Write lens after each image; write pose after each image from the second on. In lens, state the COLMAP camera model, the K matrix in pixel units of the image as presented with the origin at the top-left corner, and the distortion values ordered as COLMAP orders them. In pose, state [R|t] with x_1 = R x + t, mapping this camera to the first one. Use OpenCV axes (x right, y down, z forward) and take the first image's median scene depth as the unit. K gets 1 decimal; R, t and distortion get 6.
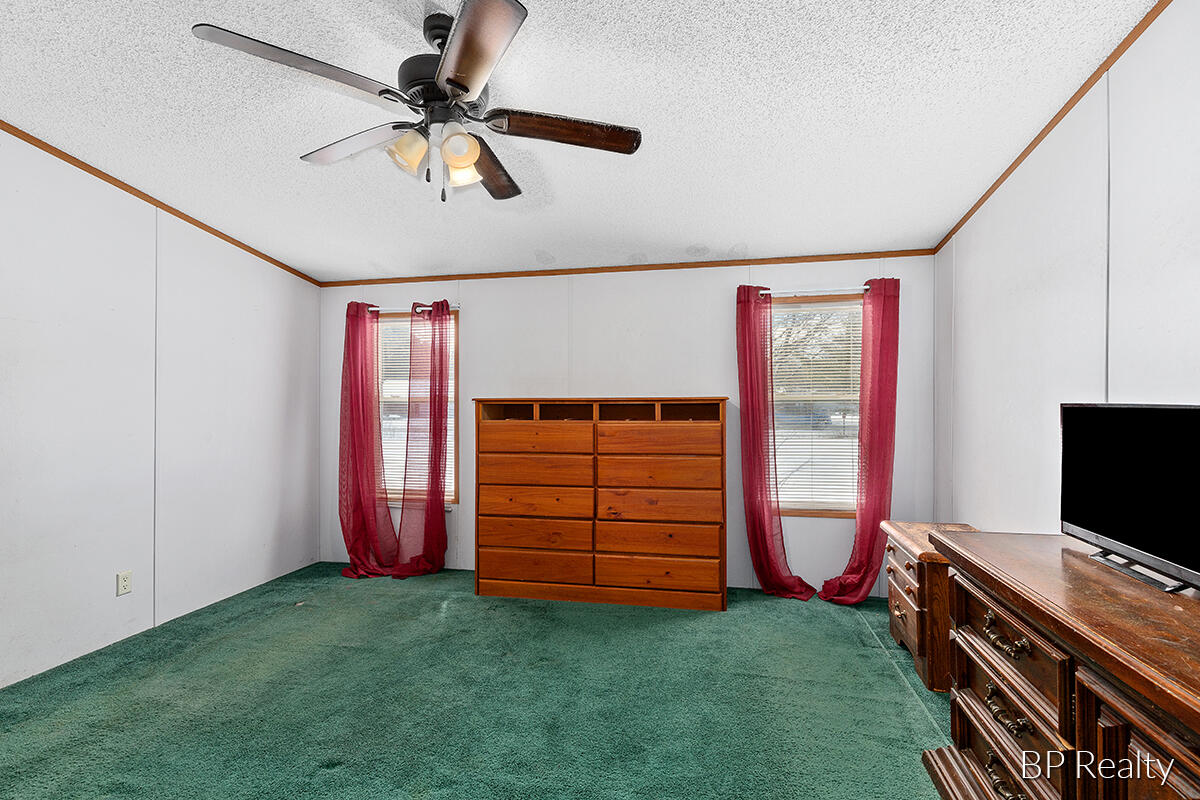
lens RADIAL K [[543.9, 0, 604.3], [0, 543.9, 395.9], [0, 0, 1]] dist [0.012035, -0.002173]
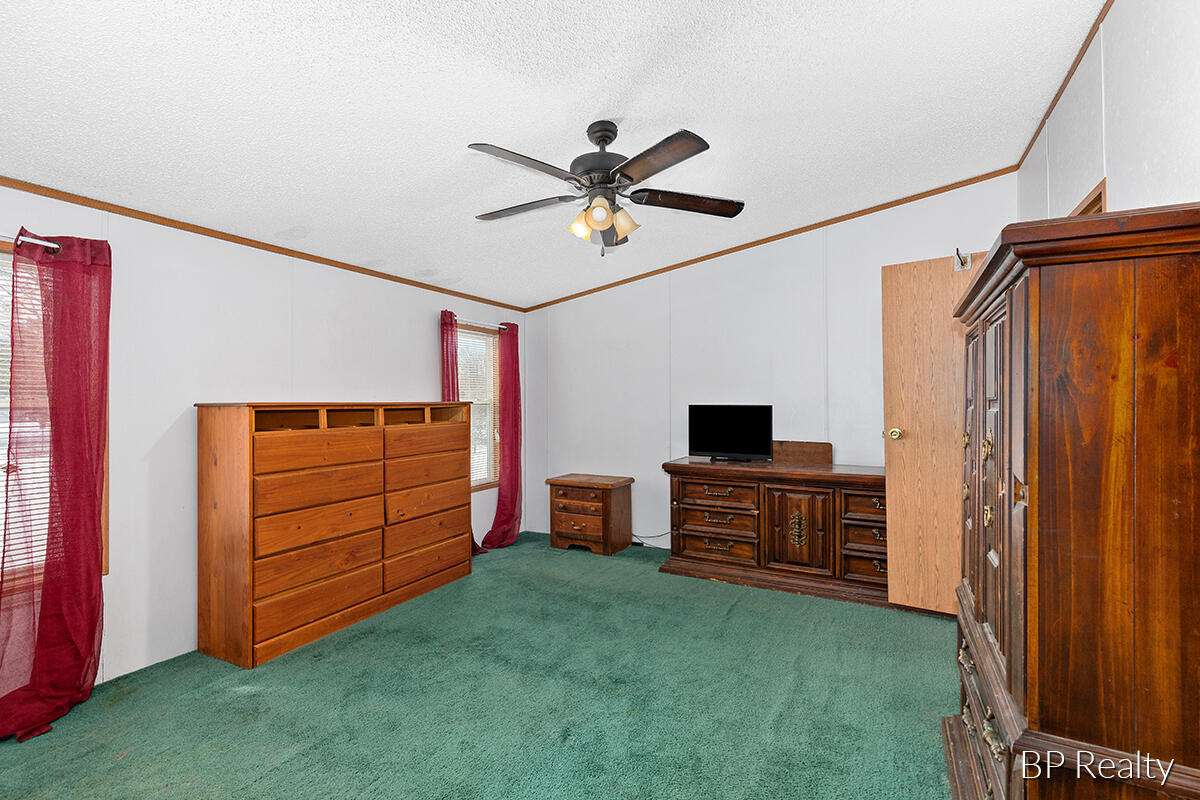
lens RADIAL K [[543.9, 0, 601.6], [0, 543.9, 401.5], [0, 0, 1]] dist [0.012035, -0.002173]
pose [[0.277936, 0.004015, 0.960591, -0.827448], [-0.000612, 0.999992, -0.004003, 0.005586], [-0.960599, 0.000524, 0.277937, 0.340604]]
